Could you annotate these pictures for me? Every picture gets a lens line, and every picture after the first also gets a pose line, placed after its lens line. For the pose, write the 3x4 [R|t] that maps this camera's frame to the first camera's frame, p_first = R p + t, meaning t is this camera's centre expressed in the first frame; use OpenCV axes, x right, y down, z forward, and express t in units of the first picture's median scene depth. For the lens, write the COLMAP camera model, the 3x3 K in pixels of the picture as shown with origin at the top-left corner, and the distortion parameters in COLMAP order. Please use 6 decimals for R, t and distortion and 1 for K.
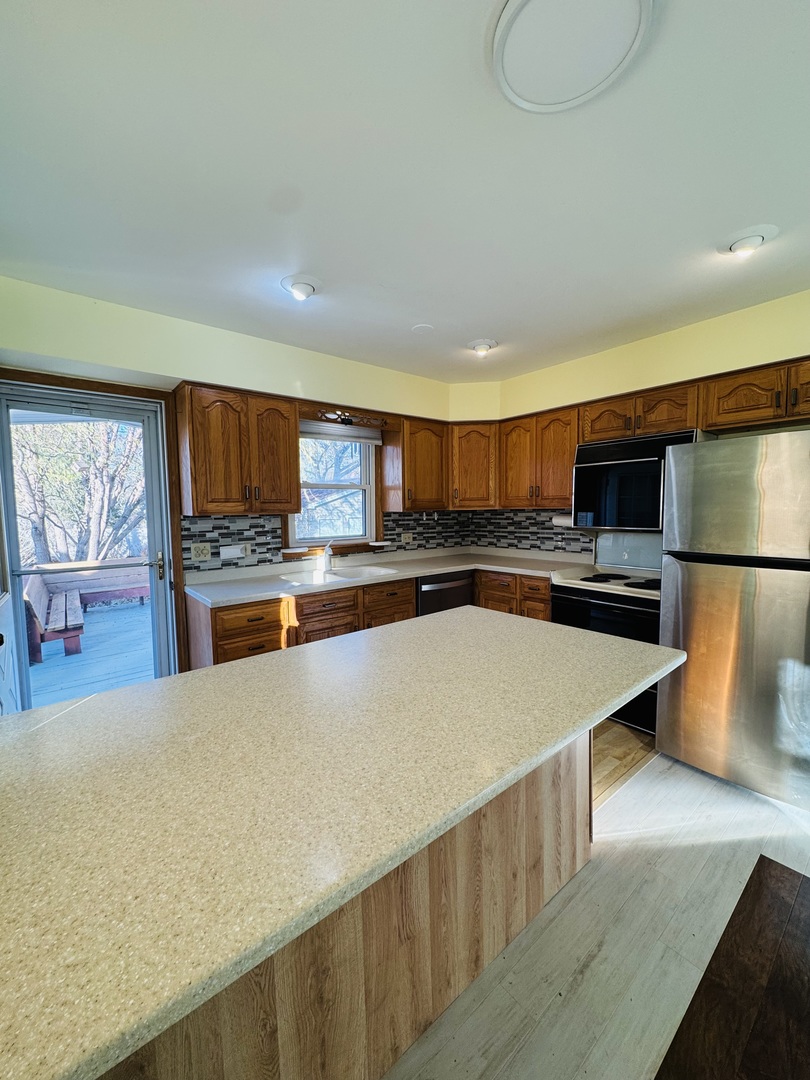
lens RADIAL K [[428.0, 0, 407.9], [0, 428.0, 540.2], [0, 0, 1]] dist [-0.002723, -0.000438]
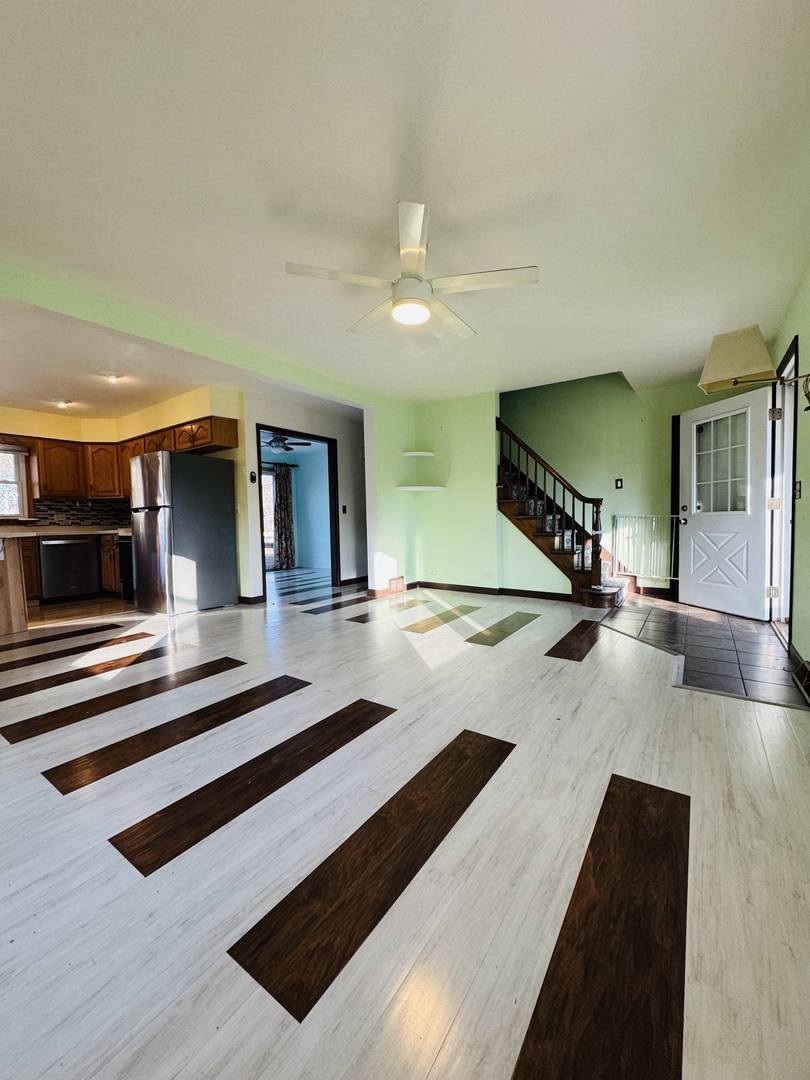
lens RADIAL K [[428.0, 0, 407.9], [0, 428.0, 540.2], [0, 0, 1]] dist [-0.002723, -0.000438]
pose [[0.957493, -0.024504, 0.287413, 0.780542], [0.035655, 0.998798, -0.033630, 0.179077], [-0.286243, 0.042448, 0.957216, -0.832185]]
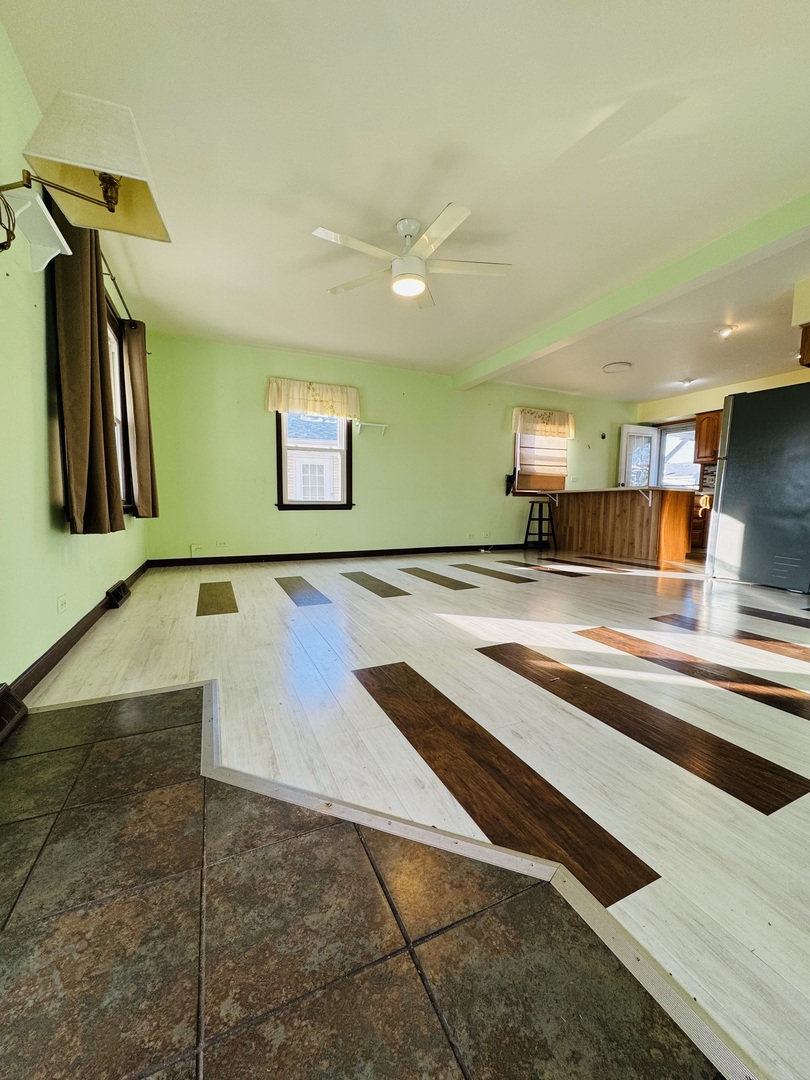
lens RADIAL K [[428.0, 0, 407.9], [0, 428.0, 540.2], [0, 0, 1]] dist [-0.002723, -0.000438]
pose [[-0.248031, 0.096478, -0.963936, 1.732616], [-0.091134, 0.988292, 0.122366, 0.167614], [0.964456, 0.118198, -0.236335, -0.018859]]
